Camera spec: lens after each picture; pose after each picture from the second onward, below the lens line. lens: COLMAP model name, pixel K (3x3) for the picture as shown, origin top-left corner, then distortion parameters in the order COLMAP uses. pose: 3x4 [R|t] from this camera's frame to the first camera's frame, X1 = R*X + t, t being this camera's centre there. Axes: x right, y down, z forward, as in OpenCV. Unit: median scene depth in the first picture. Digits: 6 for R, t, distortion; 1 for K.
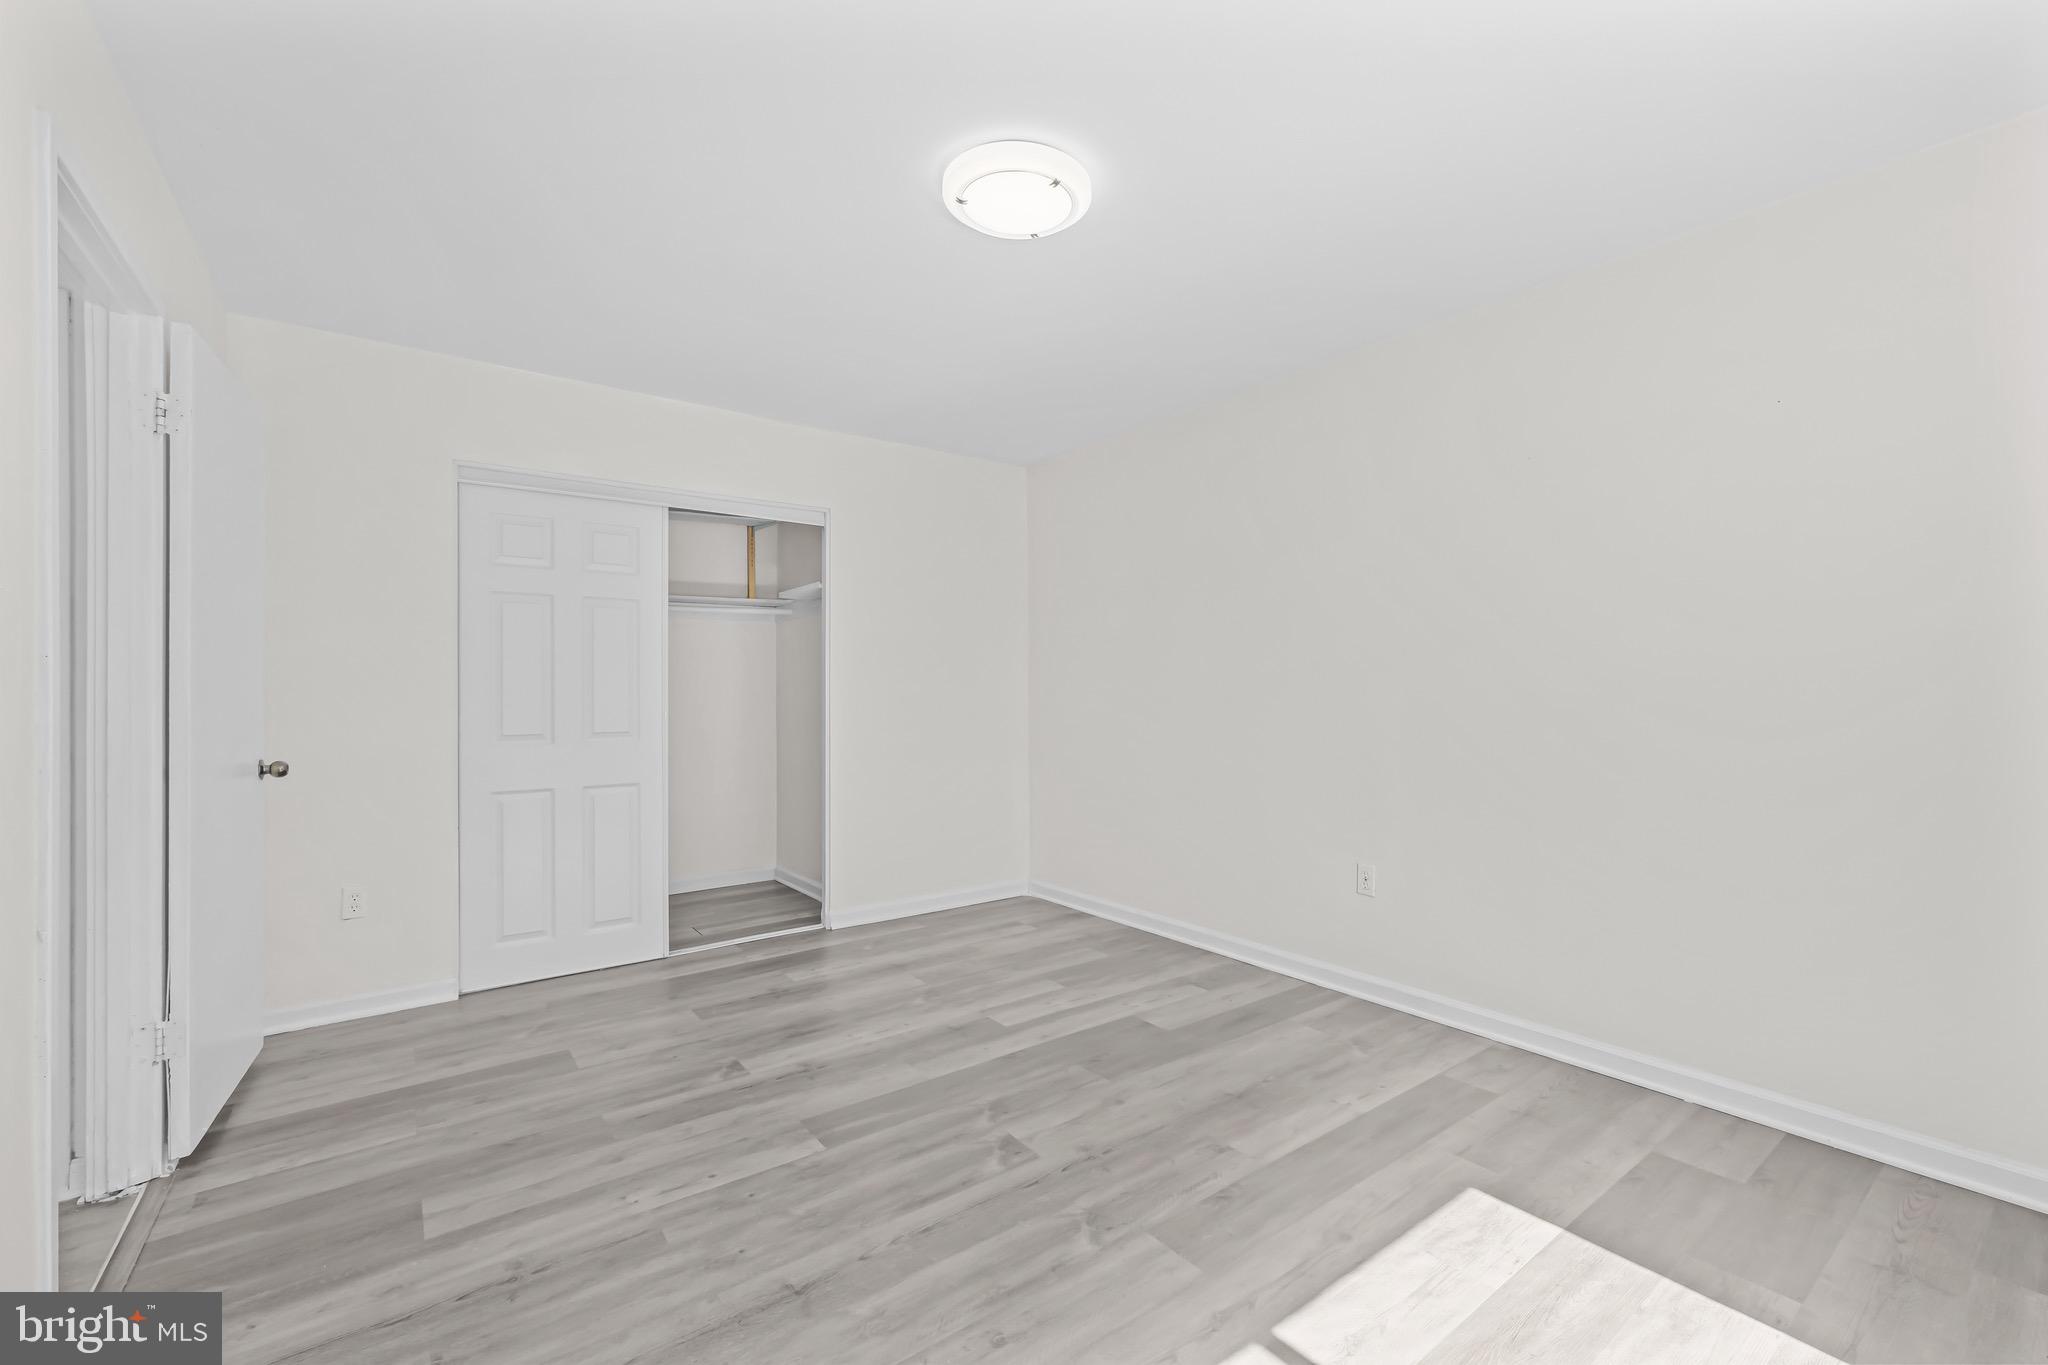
lens RADIAL K [[856.3, 0, 1024.0], [0, 856.3, 682.5], [0, 0, 1]] dist [-0.000060, -0.000031]
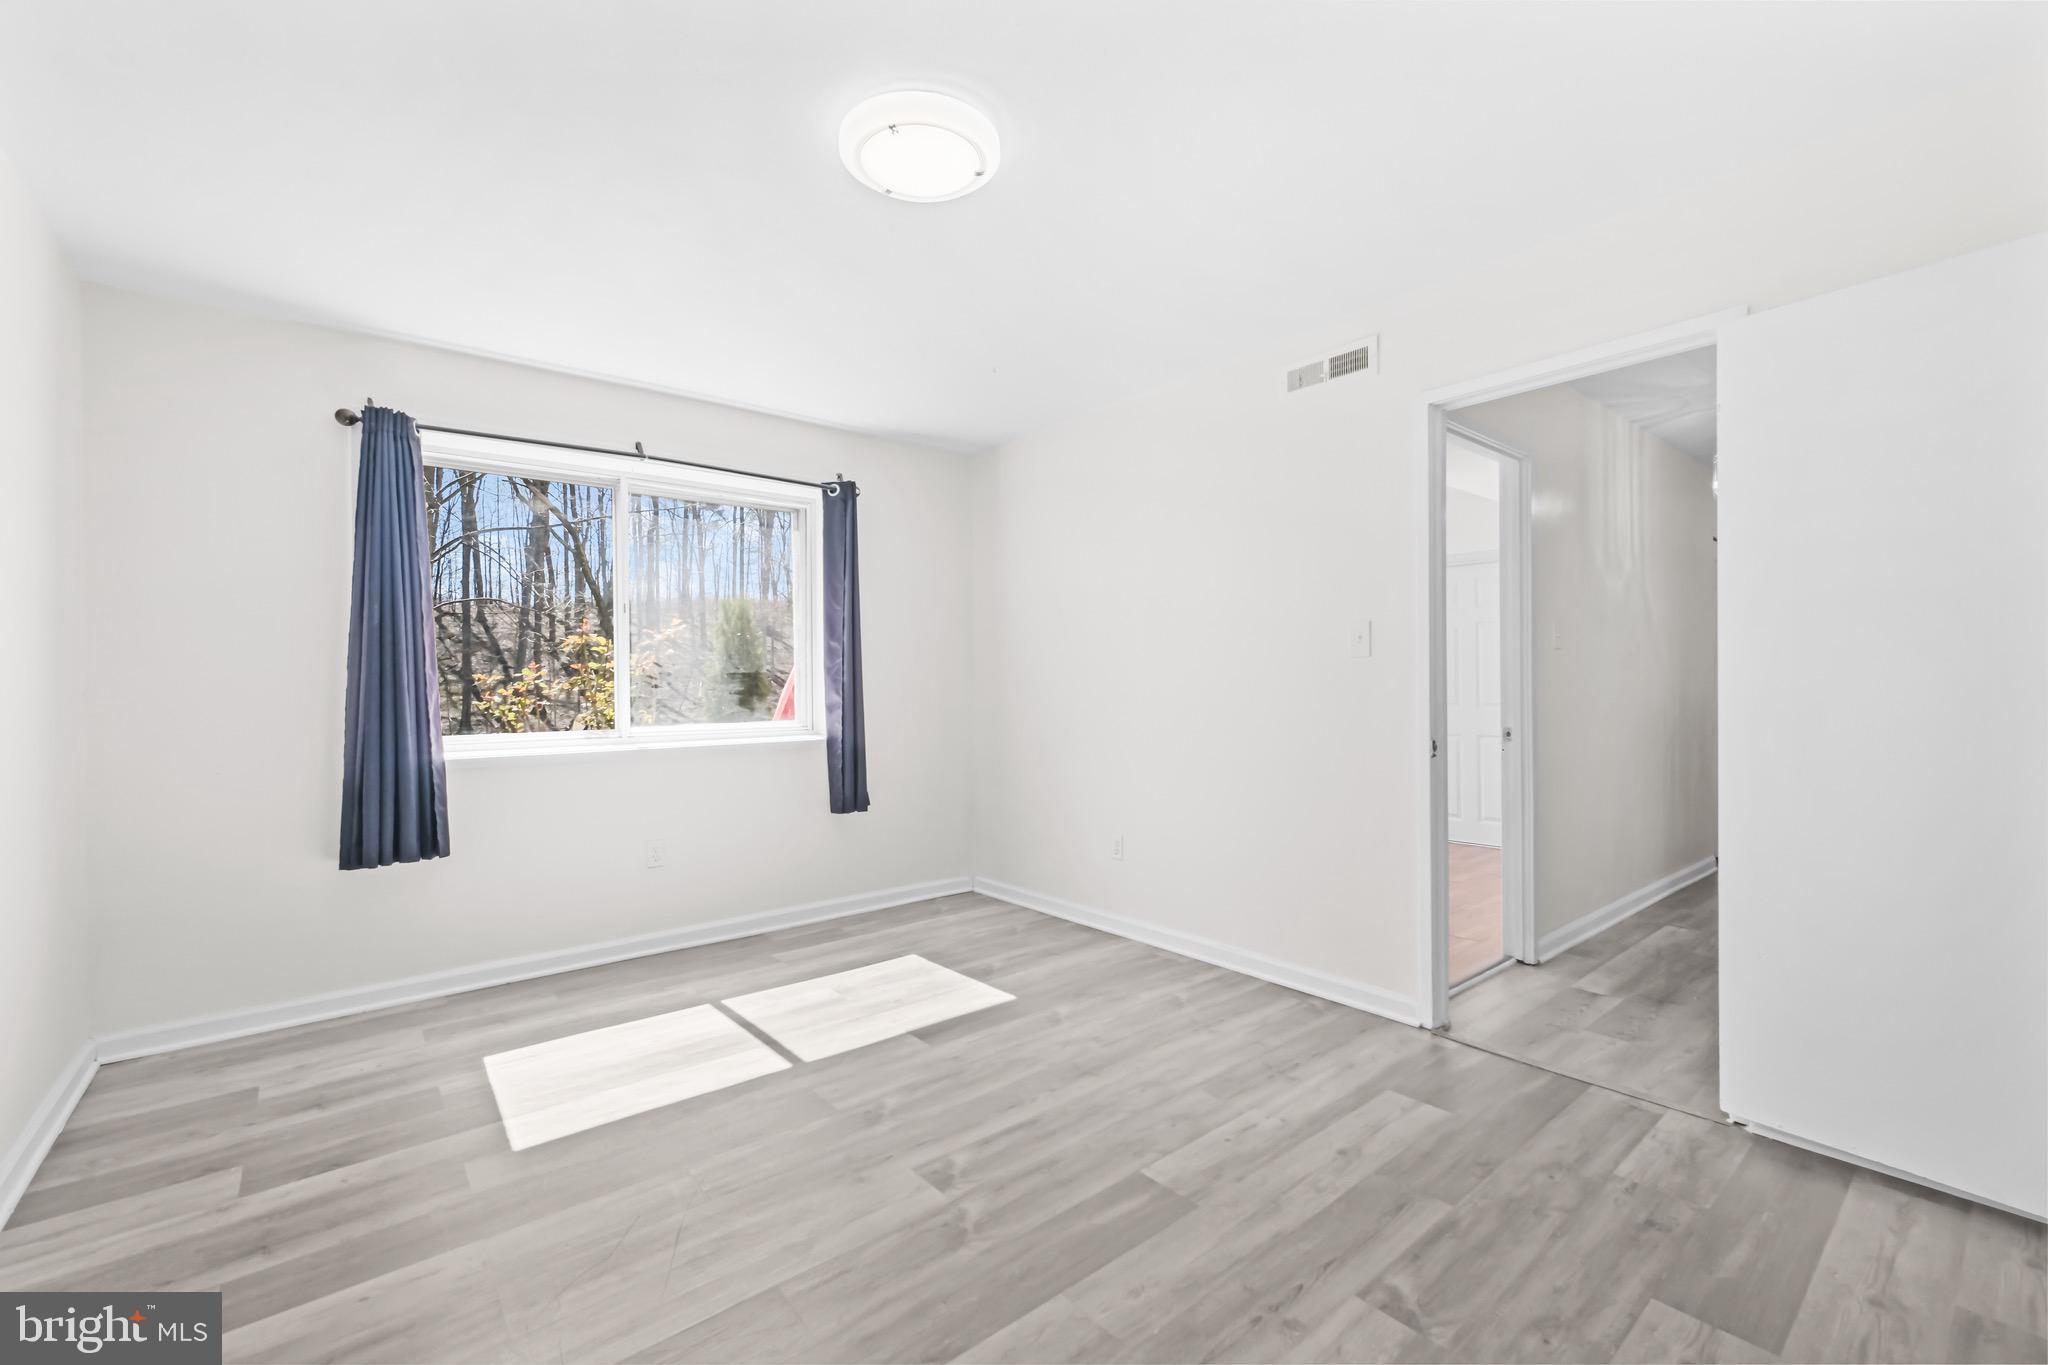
lens RADIAL K [[856.3, 0, 1024.0], [0, 856.3, 682.5], [0, 0, 1]] dist [-0.000060, -0.000031]
pose [[-0.998678, 0.016048, -0.048828, -0.069815], [0.016658, 0.999788, -0.012111, 0.021749], [0.048624, -0.012908, -0.998734, 1.989908]]
